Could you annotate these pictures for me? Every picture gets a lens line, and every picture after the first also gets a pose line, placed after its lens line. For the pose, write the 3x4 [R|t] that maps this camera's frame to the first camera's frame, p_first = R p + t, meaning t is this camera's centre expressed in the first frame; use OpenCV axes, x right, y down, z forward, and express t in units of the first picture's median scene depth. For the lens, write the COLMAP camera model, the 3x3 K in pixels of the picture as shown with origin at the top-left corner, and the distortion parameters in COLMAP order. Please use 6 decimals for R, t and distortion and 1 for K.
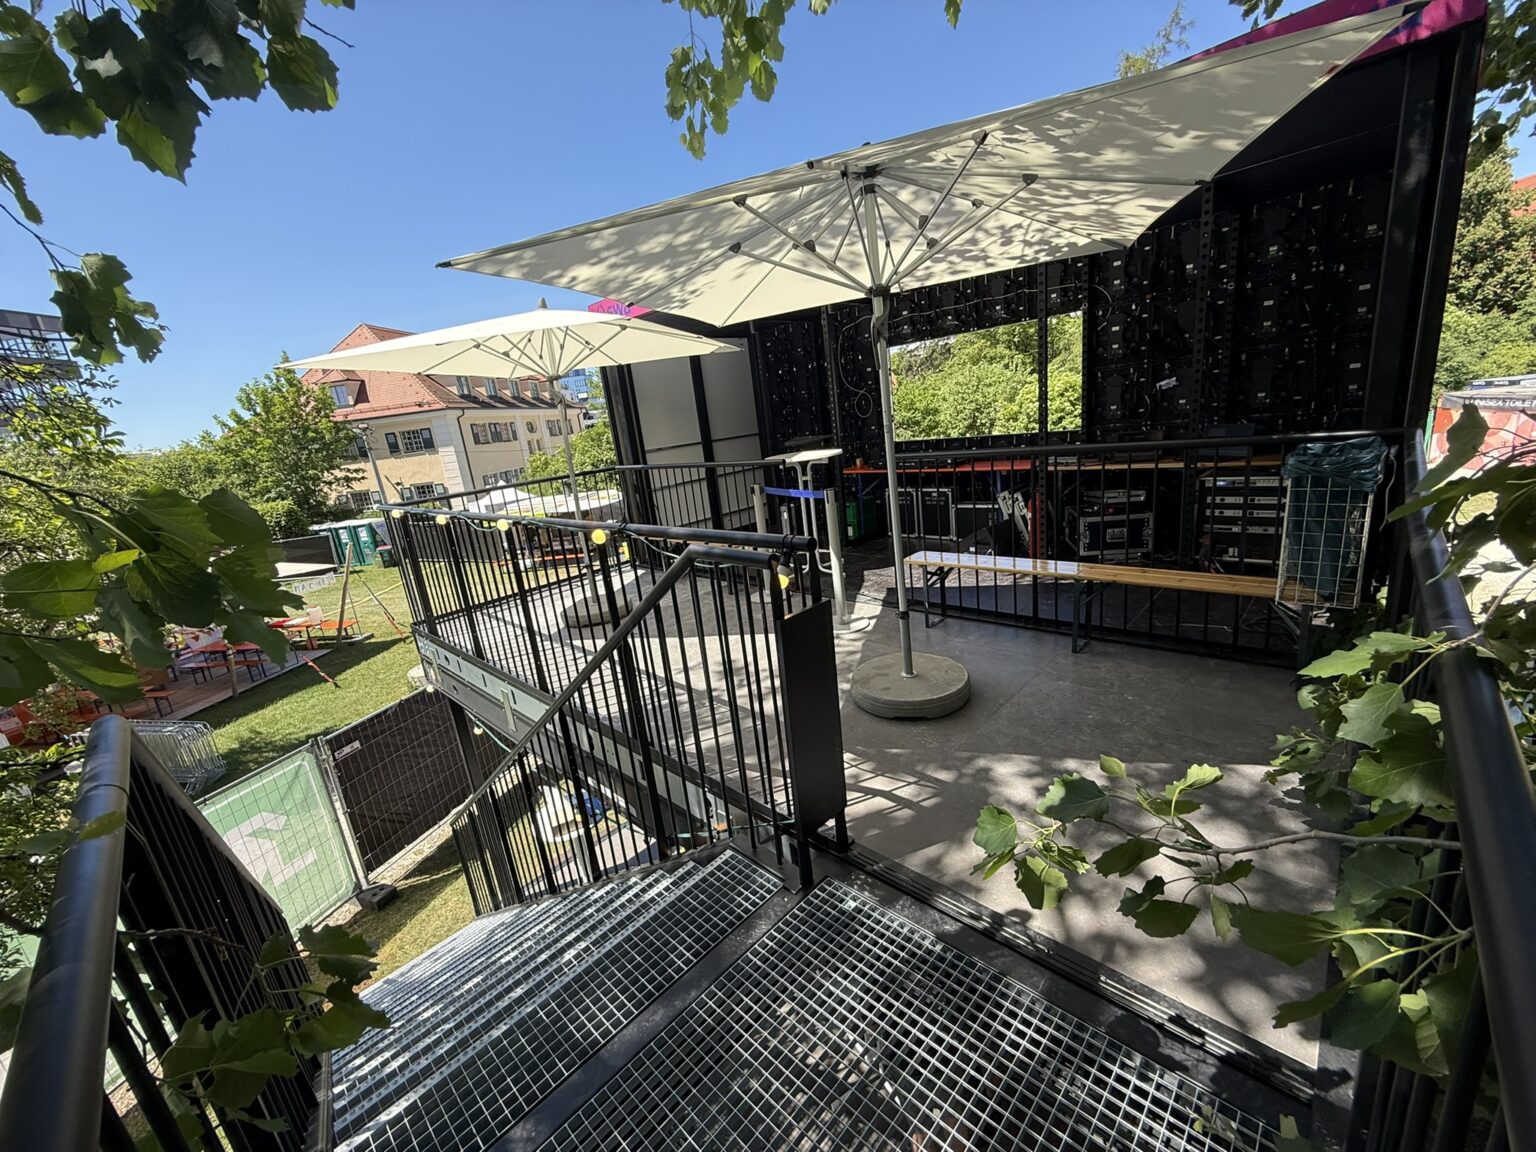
lens RADIAL K [[611.3, 0, 768.0], [0, 611.3, 576.0], [0, 0, 1]] dist [-0.000347, -0.000126]
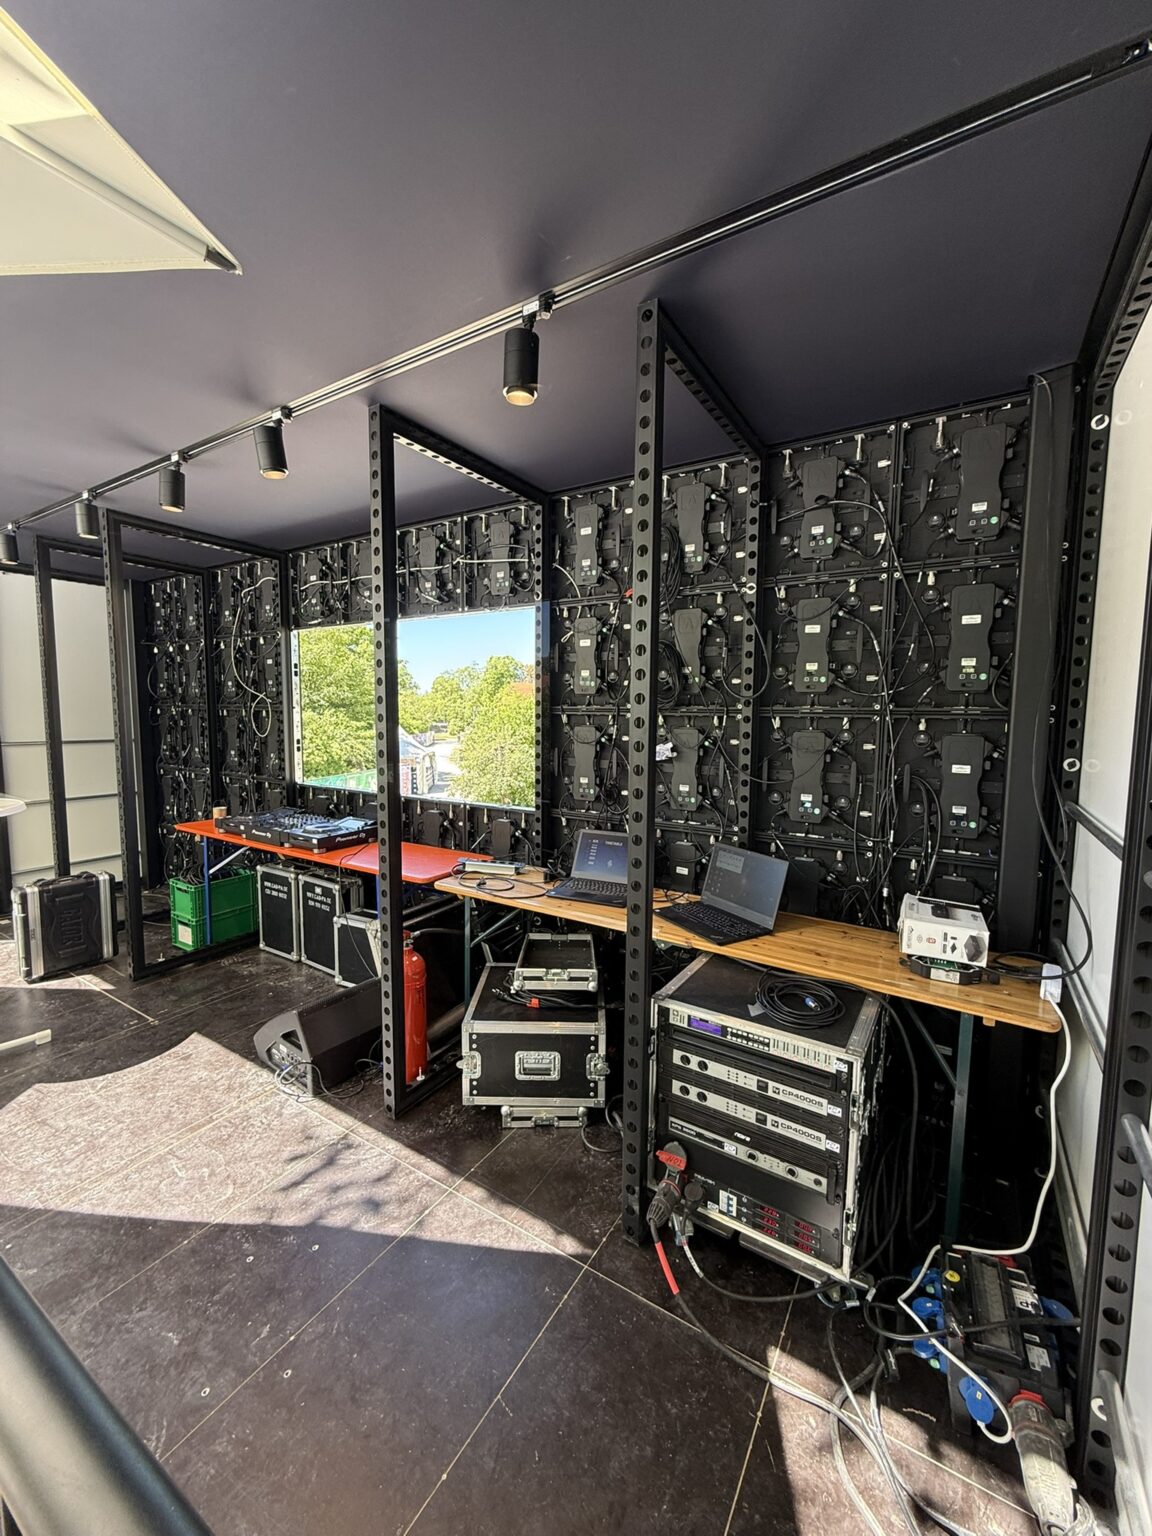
lens RADIAL K [[611.3, 0, 576.0], [0, 611.3, 768.0], [0, 0, 1]] dist [0.001619, 0.000078]
pose [[0.968308, 0.107759, 0.225315, 0.542339], [-0.065441, 0.980083, -0.187497, -0.229861], [-0.241032, 0.166810, 0.956074, 0.595810]]
